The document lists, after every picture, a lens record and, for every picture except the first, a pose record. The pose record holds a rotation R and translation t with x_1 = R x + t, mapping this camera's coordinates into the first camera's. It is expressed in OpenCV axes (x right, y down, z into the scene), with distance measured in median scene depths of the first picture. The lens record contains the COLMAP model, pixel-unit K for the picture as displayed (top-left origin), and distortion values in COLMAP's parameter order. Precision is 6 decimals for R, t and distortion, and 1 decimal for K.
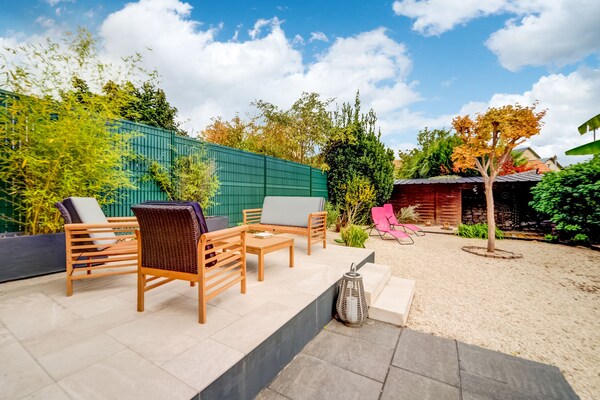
lens RADIAL K [[243.5, 0, 300.0], [0, 243.5, 200.0], [0, 0, 1]] dist [0.000242, 0.000042]
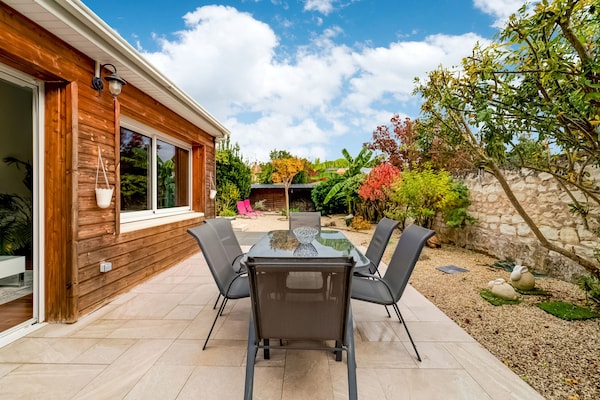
lens RADIAL K [[248.5, 0, 298.5], [0, 248.5, 193.2], [0, 0, 1]] dist [-0.000035, 0.000013]
pose [[0.874512, -0.002780, 0.484995, -0.171998], [0.013363, 0.999742, -0.018366, 0.007803], [-0.484819, 0.022542, 0.874324, -0.717552]]
